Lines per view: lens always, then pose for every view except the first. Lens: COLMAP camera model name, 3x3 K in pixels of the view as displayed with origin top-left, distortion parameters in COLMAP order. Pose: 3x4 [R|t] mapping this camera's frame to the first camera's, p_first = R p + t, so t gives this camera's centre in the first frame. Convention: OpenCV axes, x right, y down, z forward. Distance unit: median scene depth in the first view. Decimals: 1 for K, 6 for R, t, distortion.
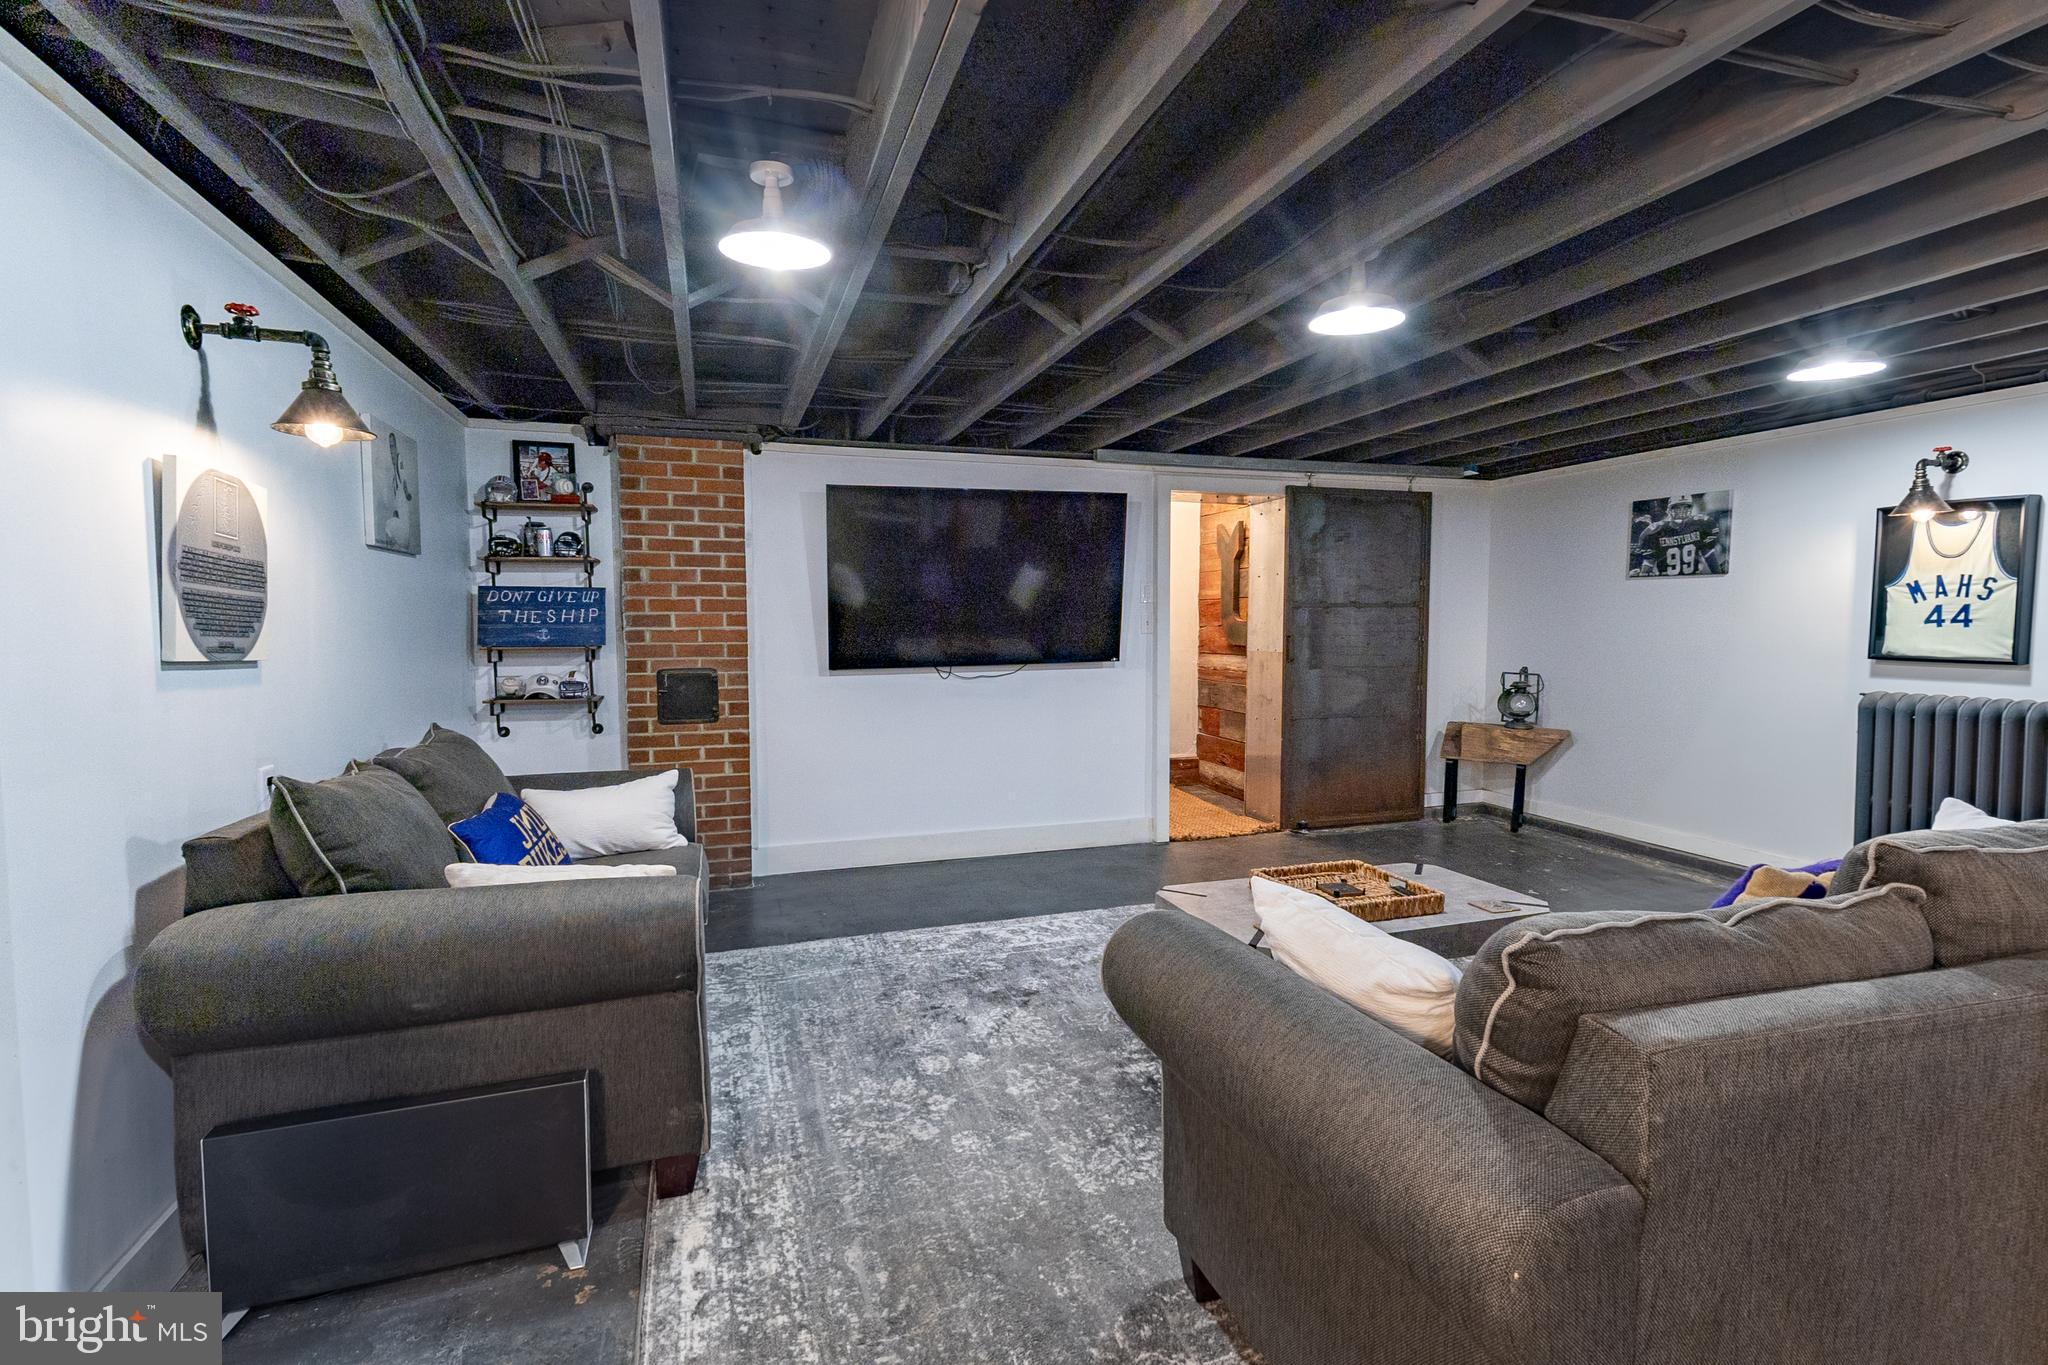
lens RADIAL K [[935.4, 0, 1025.1], [0, 935.4, 682.6], [0, 0, 1]] dist [0.001156, 0.000042]
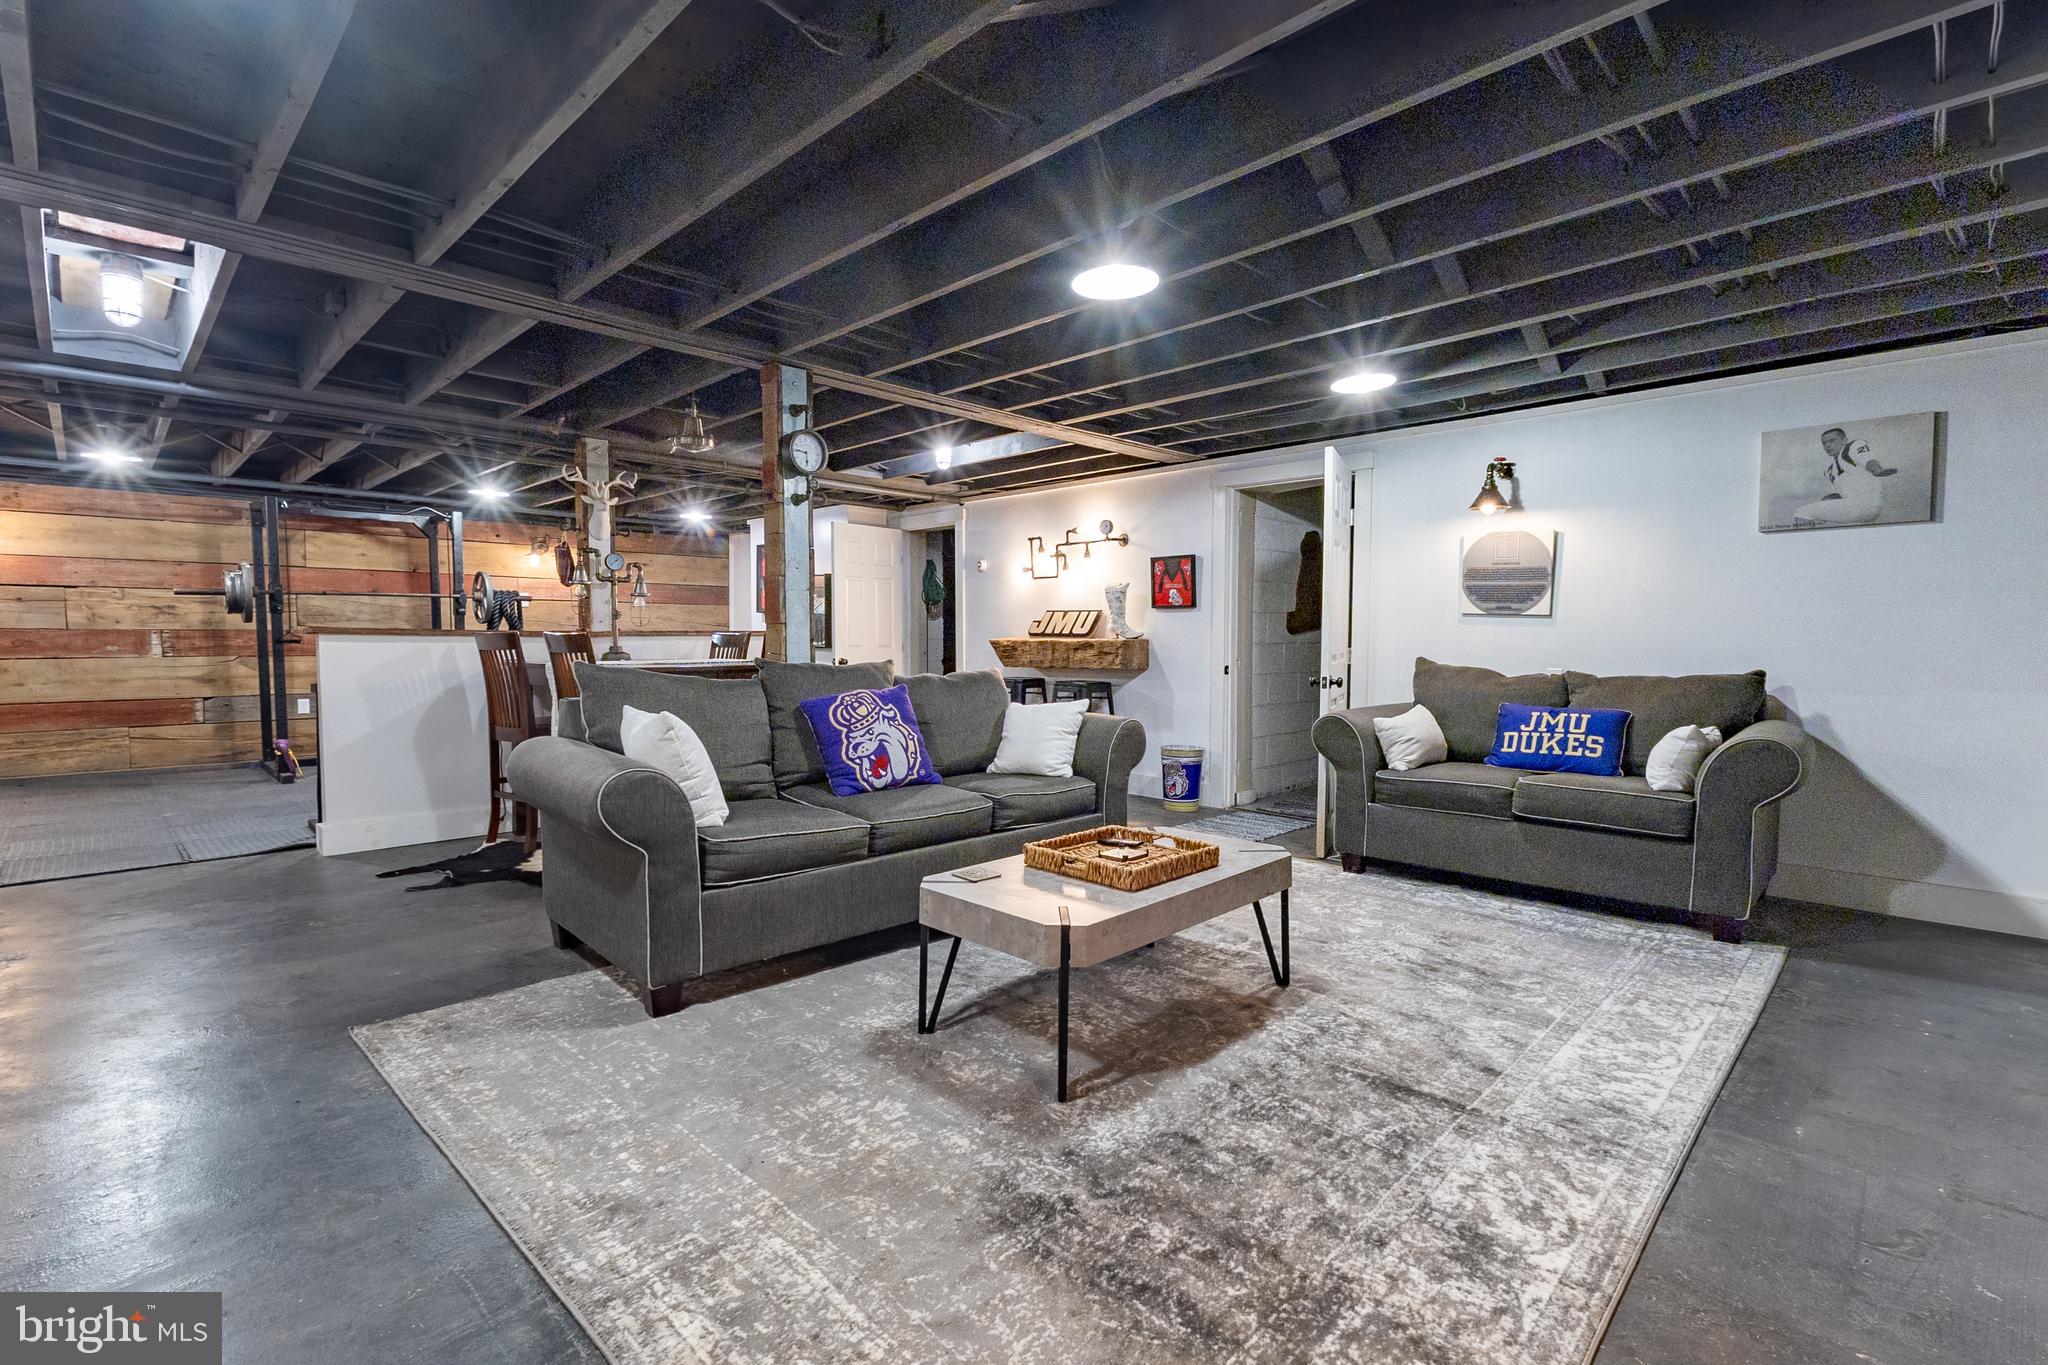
lens RADIAL K [[935.4, 0, 1026.7], [0, 935.4, 685.2], [0, 0, 1]] dist [0.001156, 0.000042]
pose [[-0.894533, 0.031946, -0.445858, 0.666386], [-0.021189, 0.993291, 0.113681, -0.051785], [0.446499, 0.111139, -0.887855, 1.389559]]
